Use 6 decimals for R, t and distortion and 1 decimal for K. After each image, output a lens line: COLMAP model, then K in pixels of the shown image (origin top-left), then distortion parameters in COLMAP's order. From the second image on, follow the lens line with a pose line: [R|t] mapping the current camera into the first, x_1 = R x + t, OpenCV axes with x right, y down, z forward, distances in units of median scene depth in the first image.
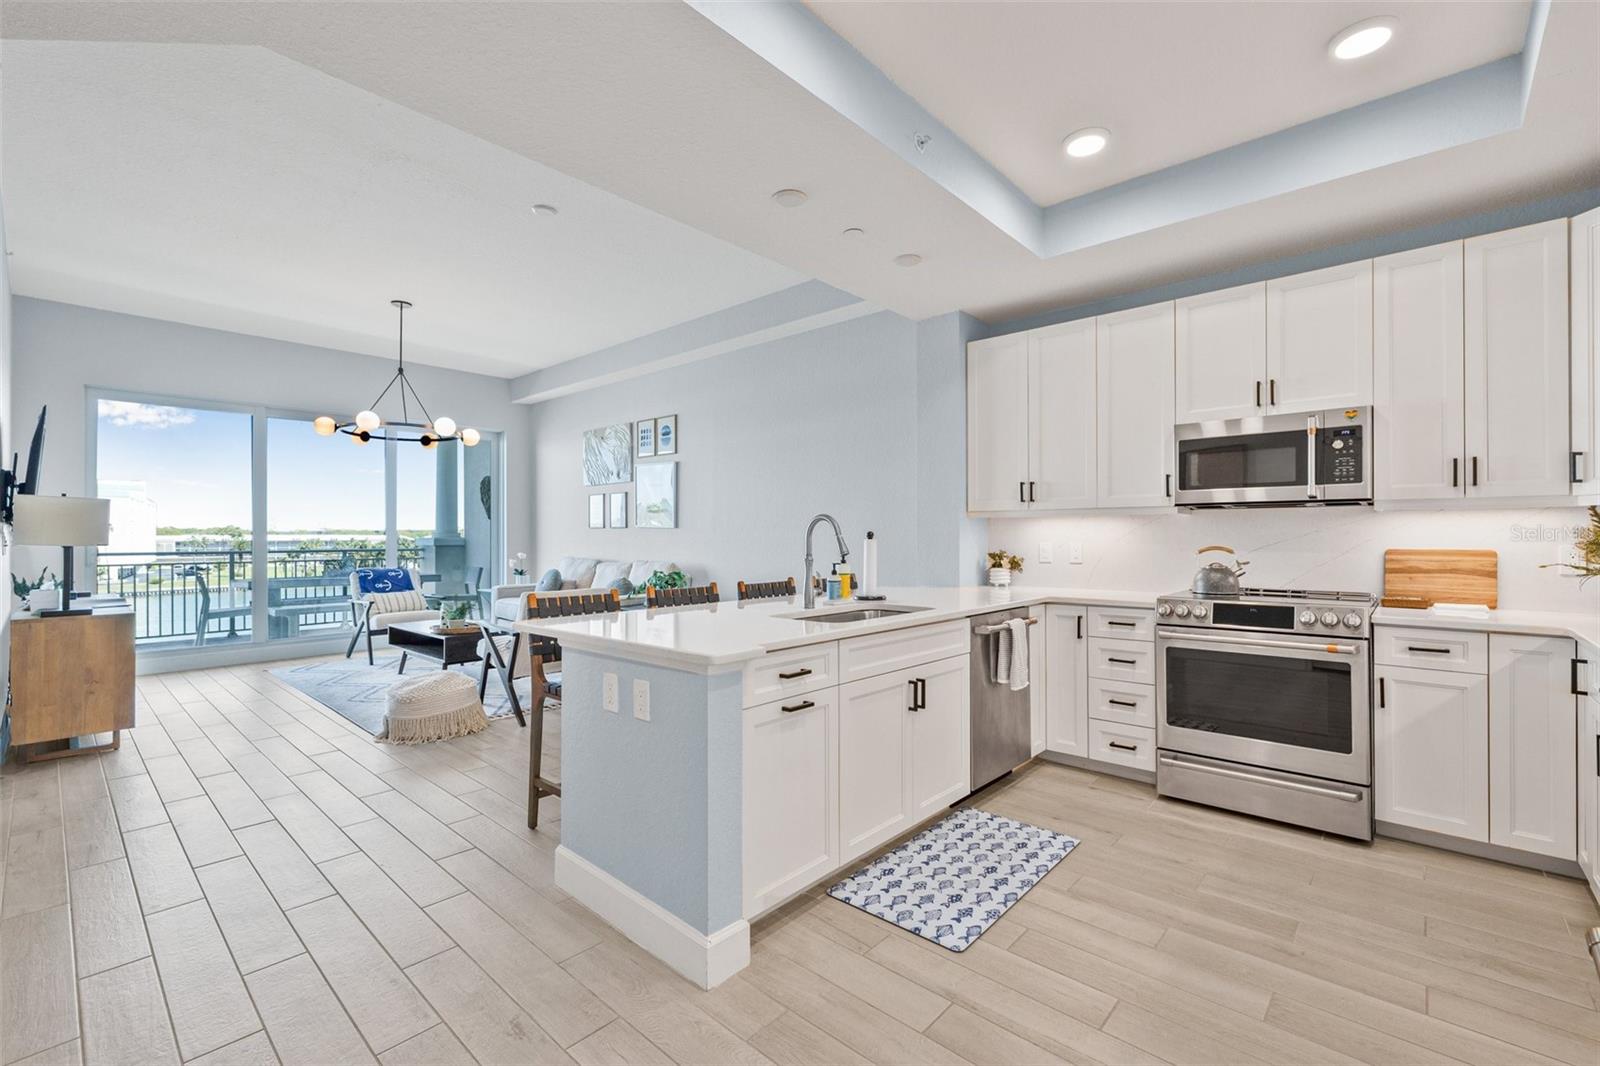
lens RADIAL K [[690.9, 0, 797.7], [0, 690.9, 532.7], [0, 0, 1]] dist [0.003910, -0.000039]
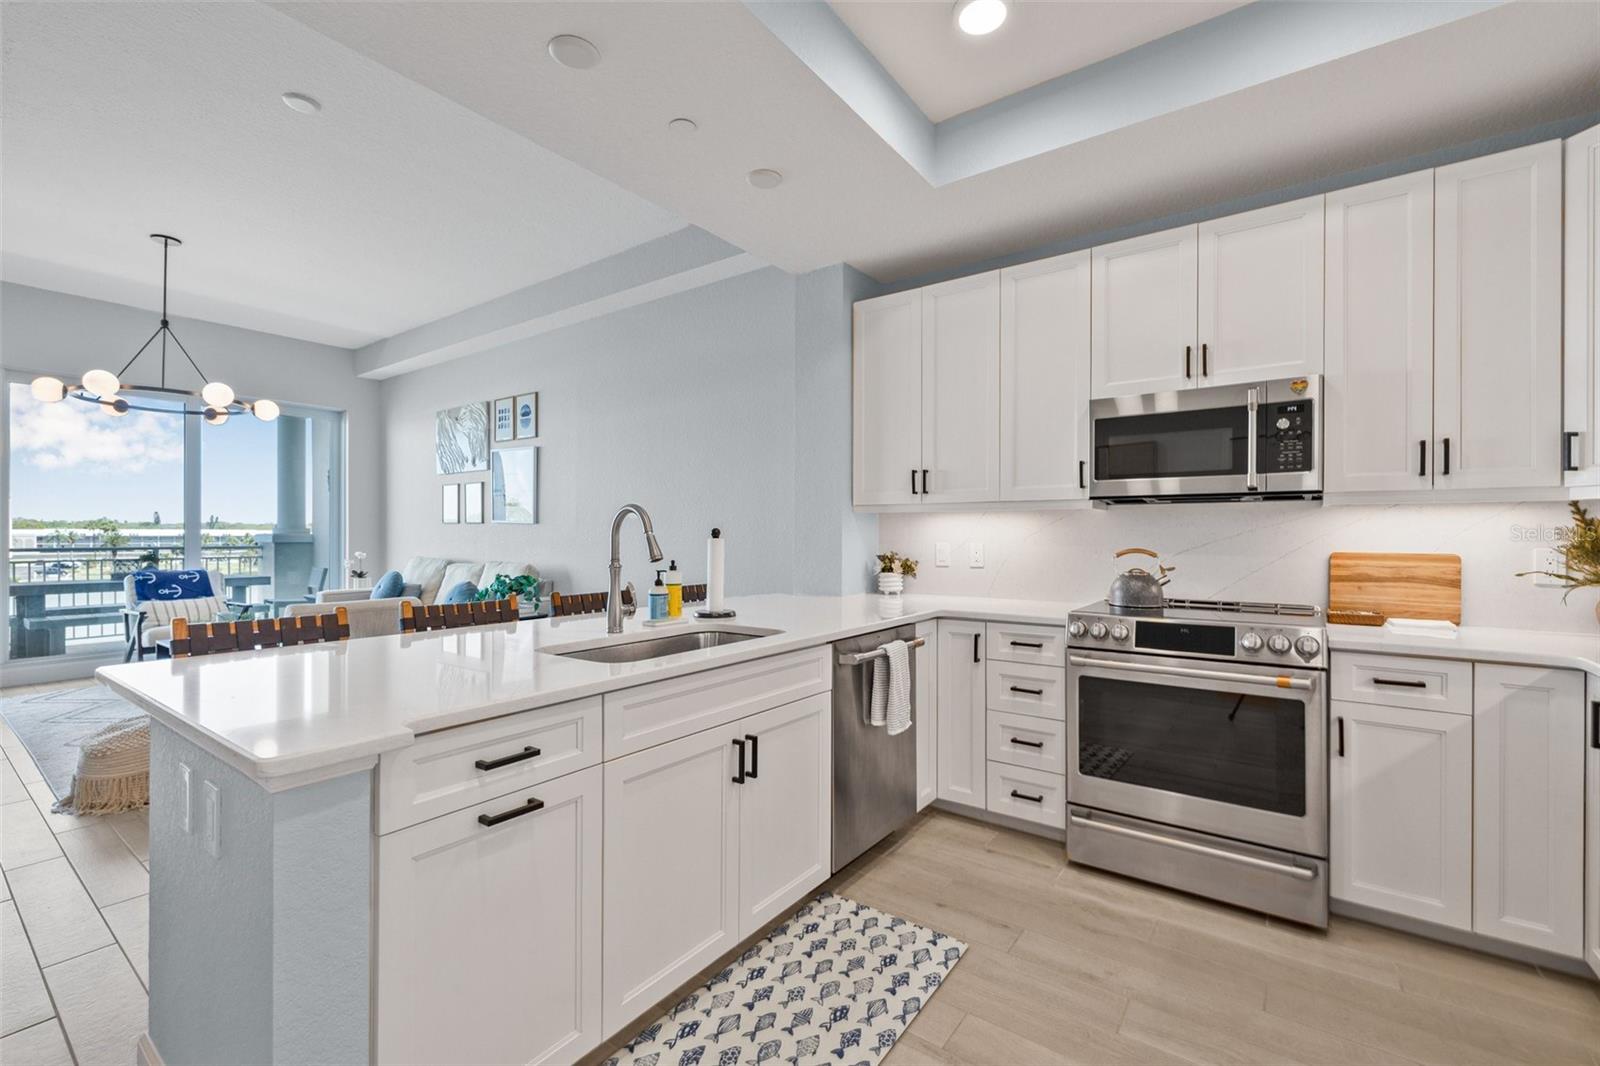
lens RADIAL K [[680.8, 0, 800.0], [0, 680.8, 533.0], [0, 0, 1]] dist [0.002229, 0.000058]
pose [[0.994438, 0.004520, 0.105222, 0.114367], [-0.004949, 0.999980, 0.003814, 0.000128], [-0.105203, -0.004314, 0.994441, 0.223890]]
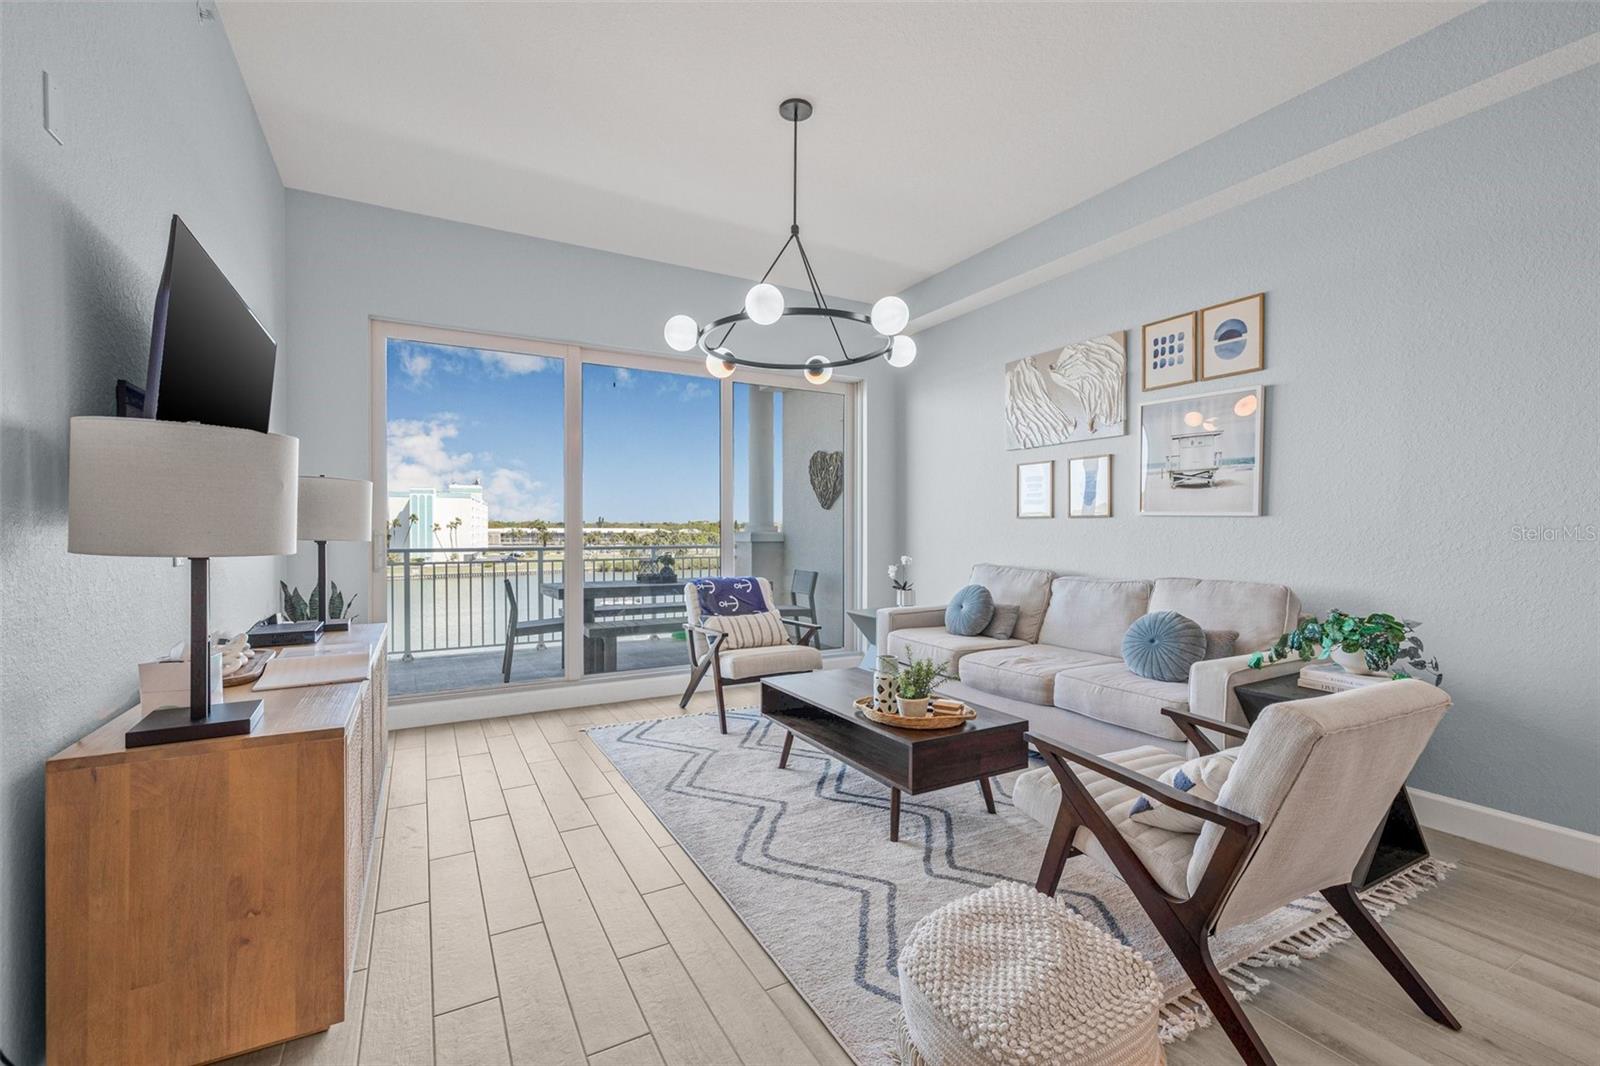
lens RADIAL K [[680.8, 0, 800.0], [0, 680.8, 533.0], [0, 0, 1]] dist [0.002229, 0.000058]
pose [[0.949853, 0.004223, -0.312668, -0.634151], [-0.001255, 0.999952, 0.009690, 0.002565], [0.312694, -0.008812, 0.949813, 0.768297]]
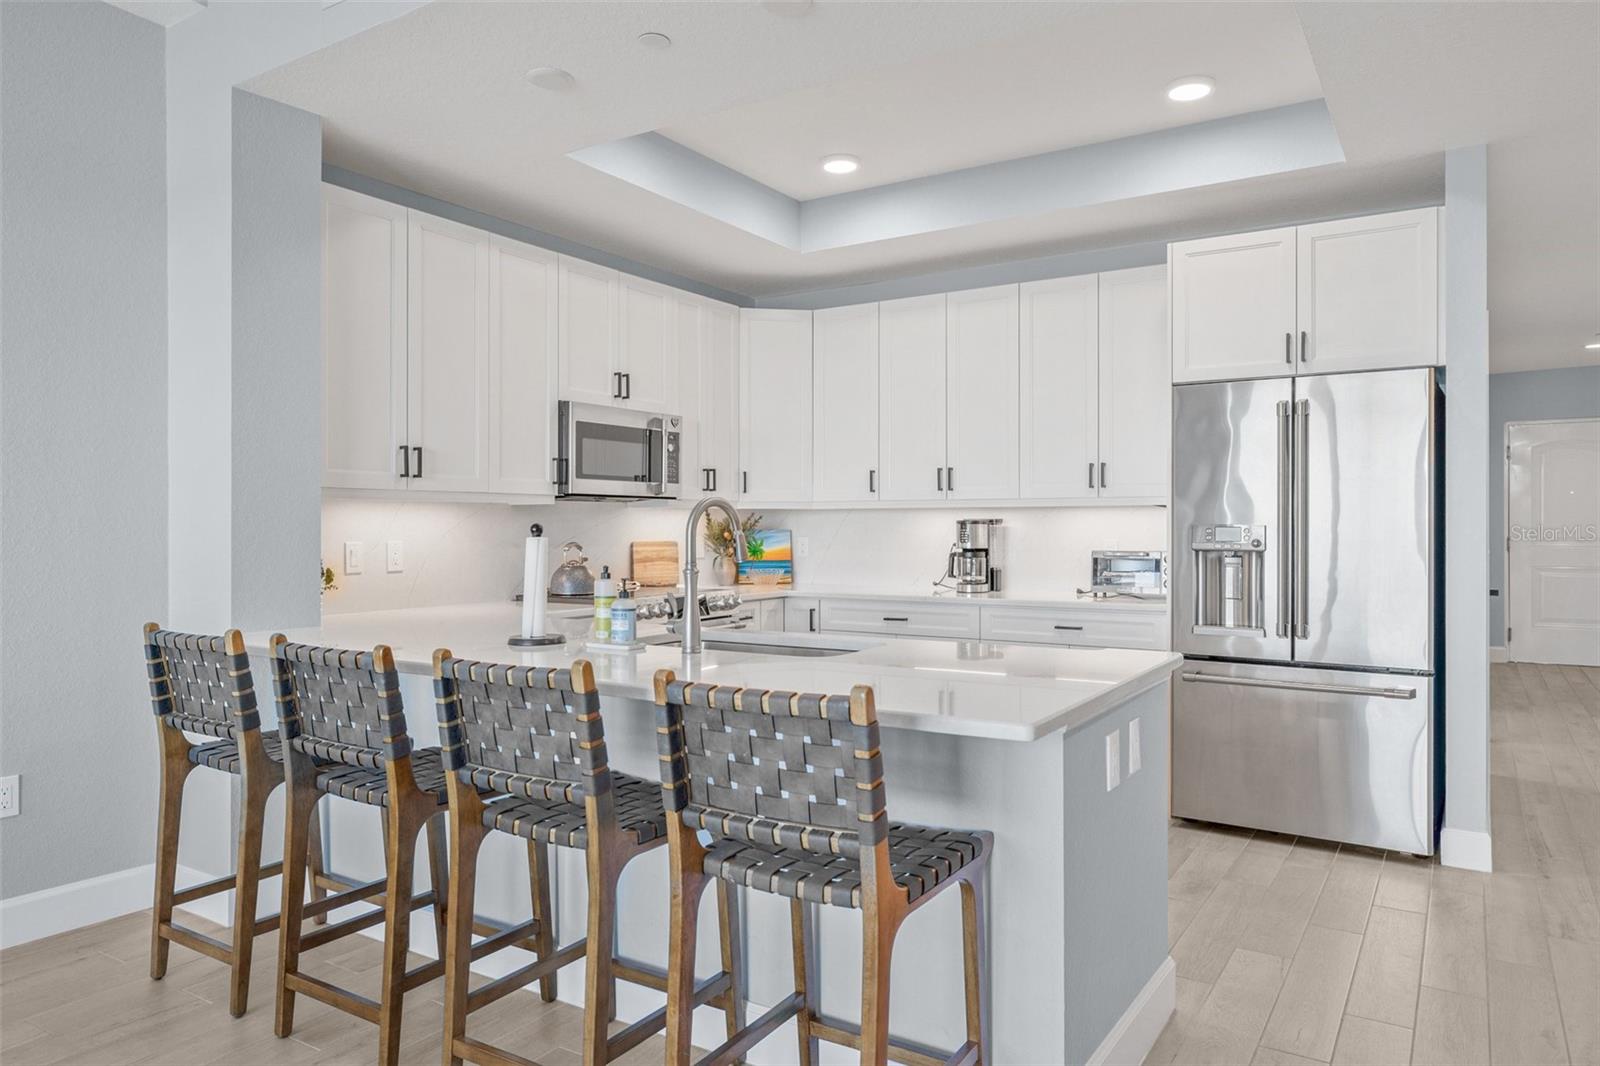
lens RADIAL K [[1045.1, 0, 801.5], [0, 1045.1, 524.2], [0, 0, 1]] dist [0.002703, -0.000985]
pose [[-0.168556, 0.004129, 0.985683, -0.747308], [-0.001759, 0.999988, -0.004490, 0.002052], [-0.985691, -0.002491, -0.168547, 0.893254]]
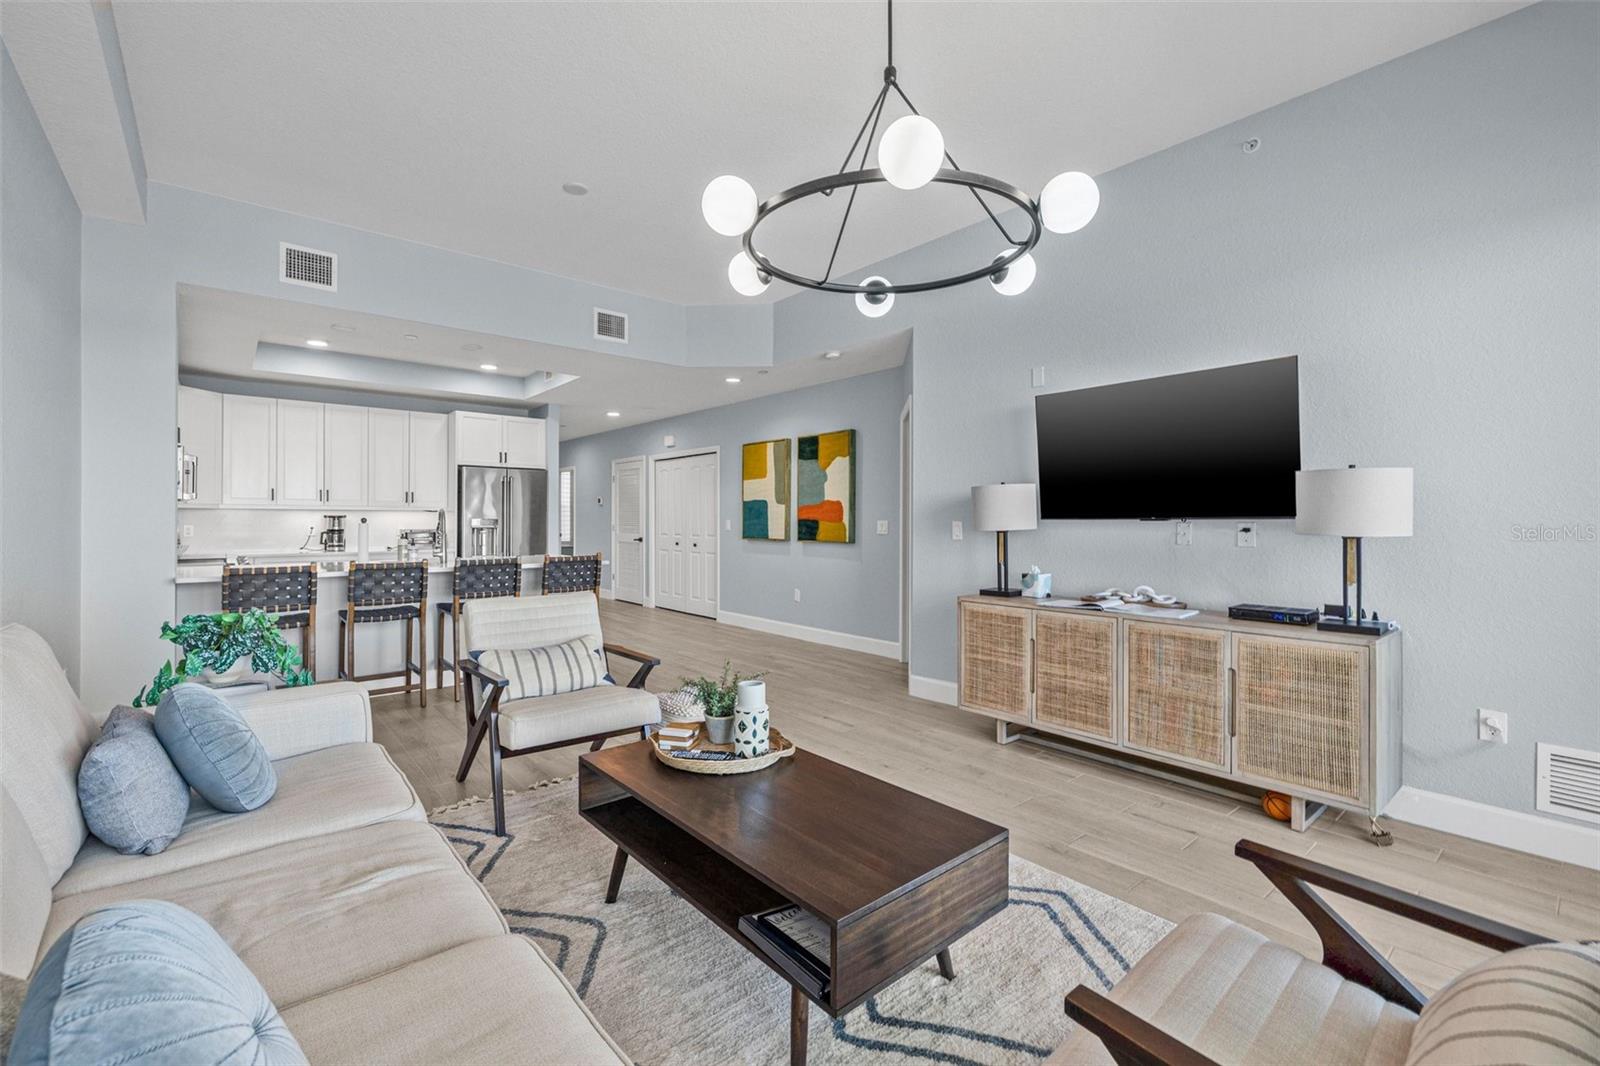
lens RADIAL K [[667.3, 0, 799.9], [0, 667.3, 525.3], [0, 0, 1]] dist [0.000992, 0.000076]
pose [[-0.992589, 0.000163, 0.121520, -0.903273], [0.000581, 0.999994, 0.003400, 0.011252], [-0.121519, 0.003445, -0.992583, 2.156011]]
